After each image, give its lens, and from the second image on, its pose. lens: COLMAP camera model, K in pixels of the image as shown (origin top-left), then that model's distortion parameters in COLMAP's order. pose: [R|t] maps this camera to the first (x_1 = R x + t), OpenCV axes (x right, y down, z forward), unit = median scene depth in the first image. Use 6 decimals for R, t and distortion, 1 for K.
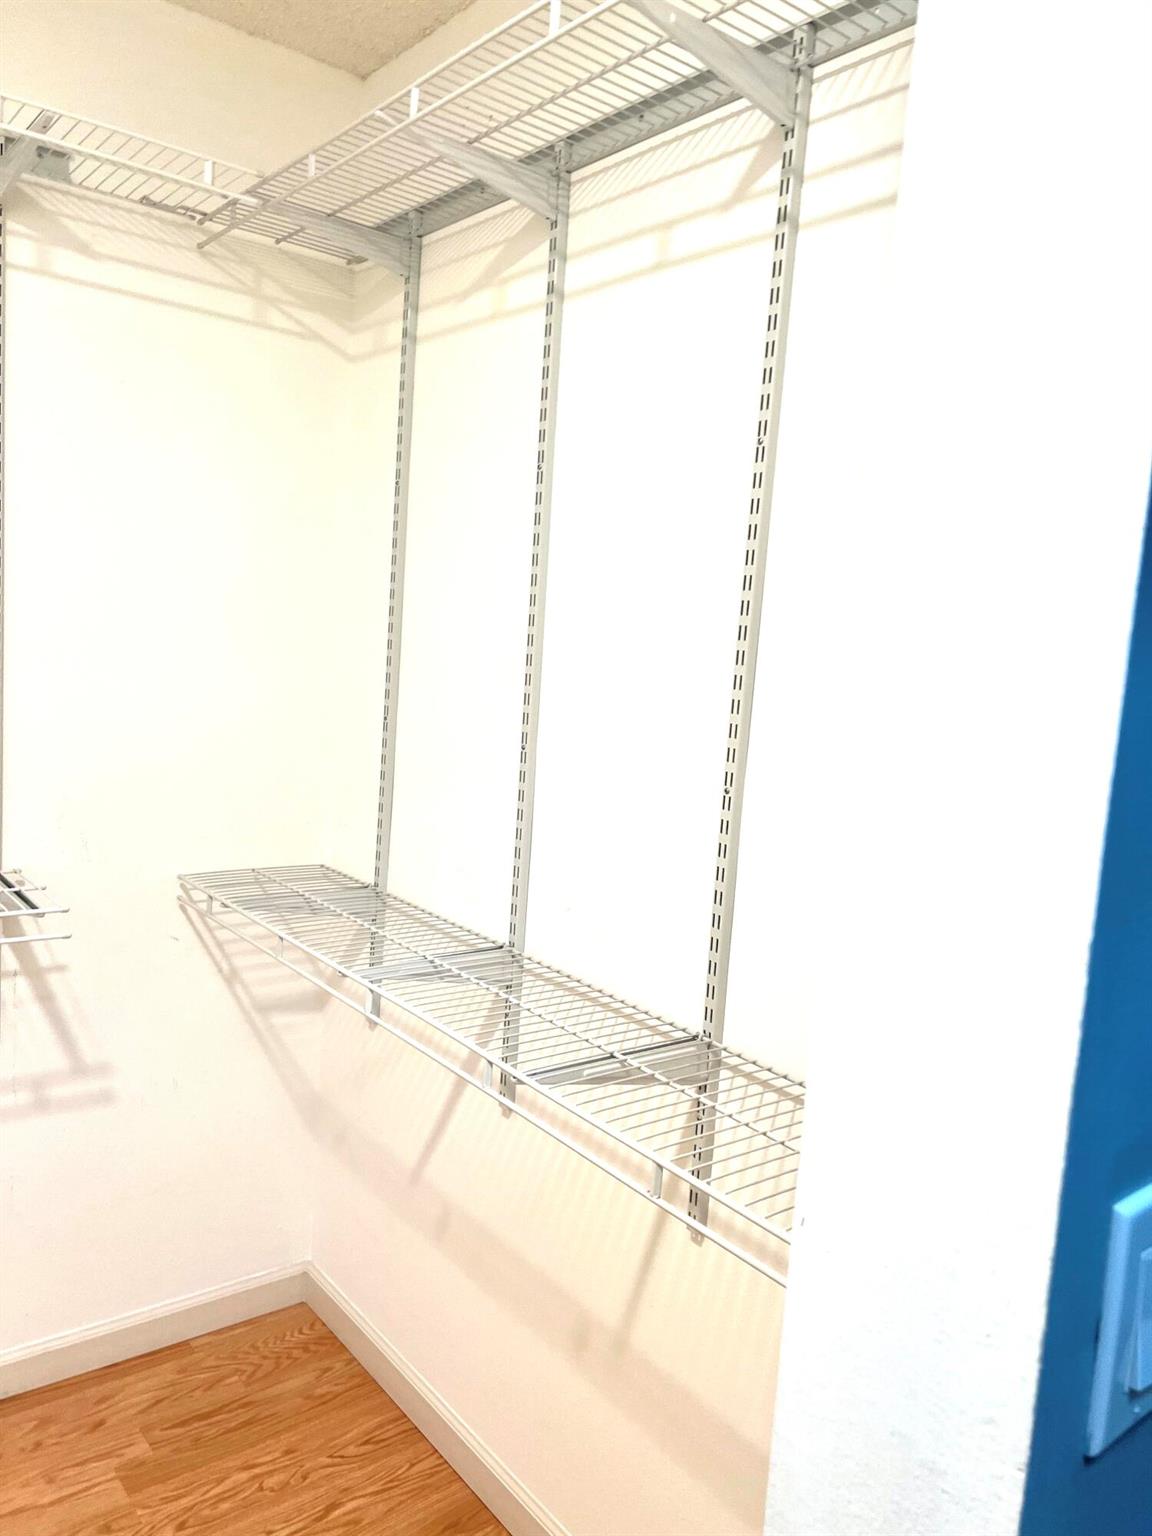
lens RADIAL K [[1157.5, 0, 569.9], [0, 1157.5, 773.7], [0, 0, 1]] dist [0.056150, -0.065405]
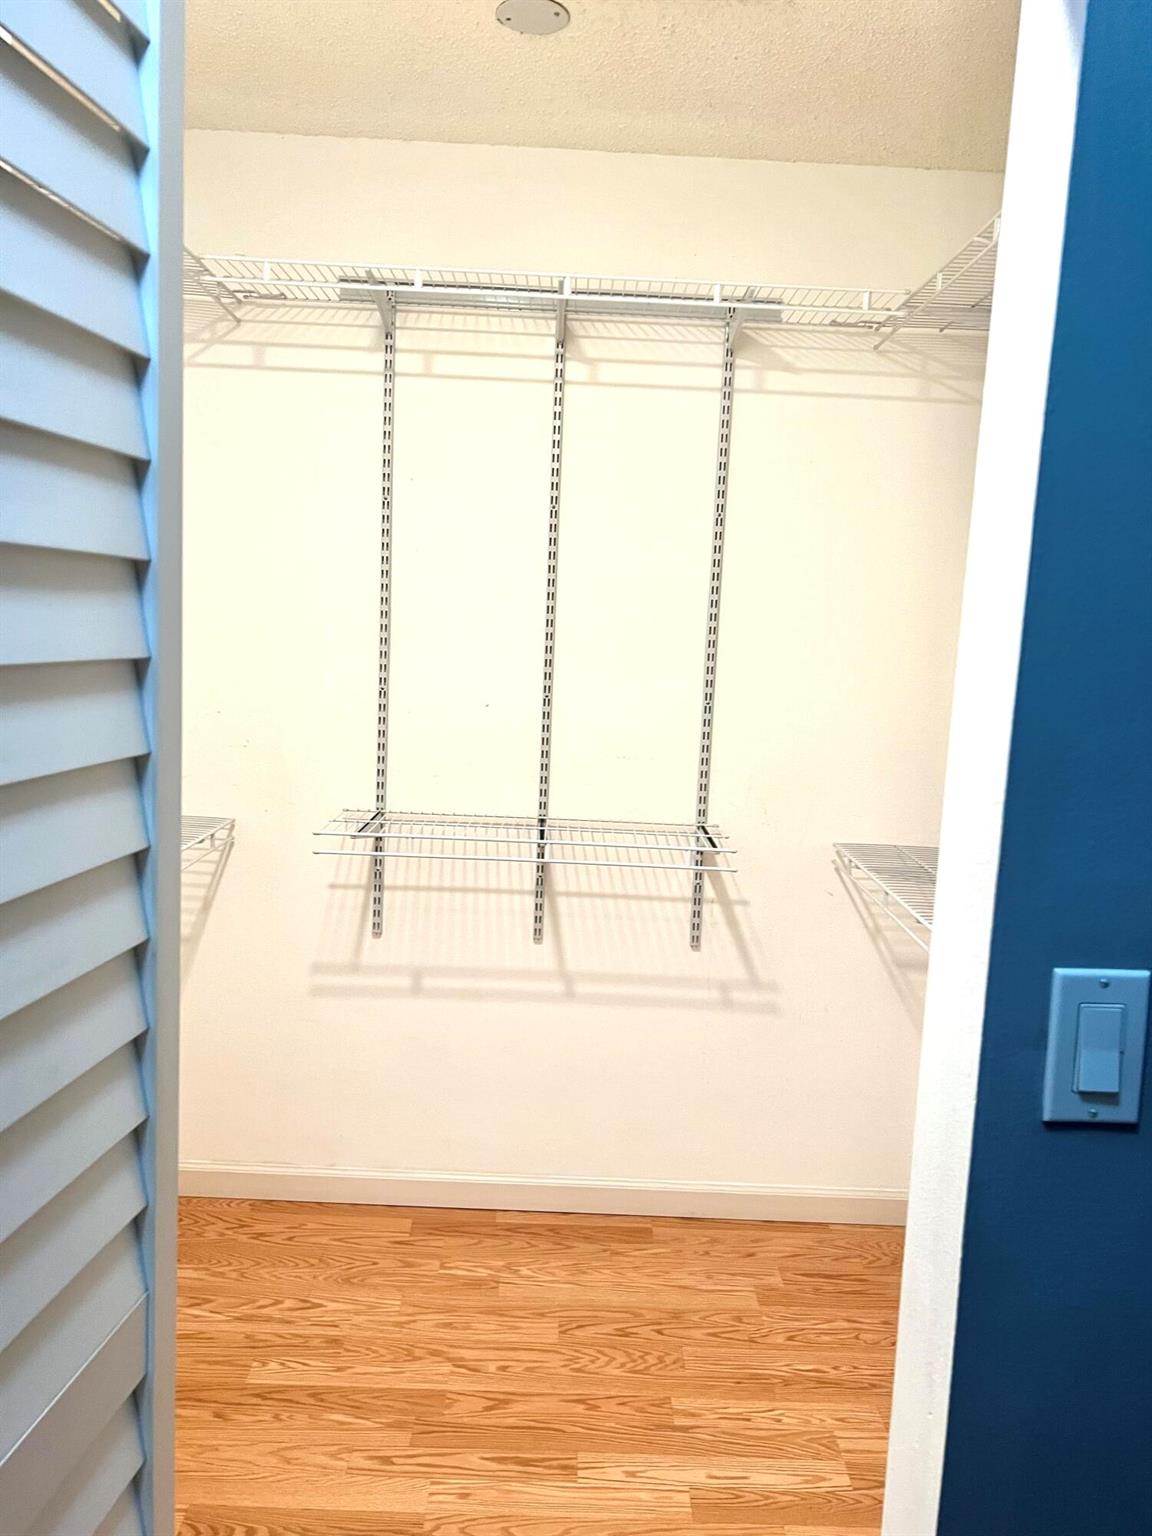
lens RADIAL K [[1157.5, 0, 569.9], [0, 1157.5, 773.7], [0, 0, 1]] dist [0.056150, -0.065405]
pose [[0.790213, 0.053014, -0.610536, 0.214963], [-0.064718, 0.997899, 0.002886, 0.028202], [0.609406, 0.037232, 0.791984, -0.185336]]
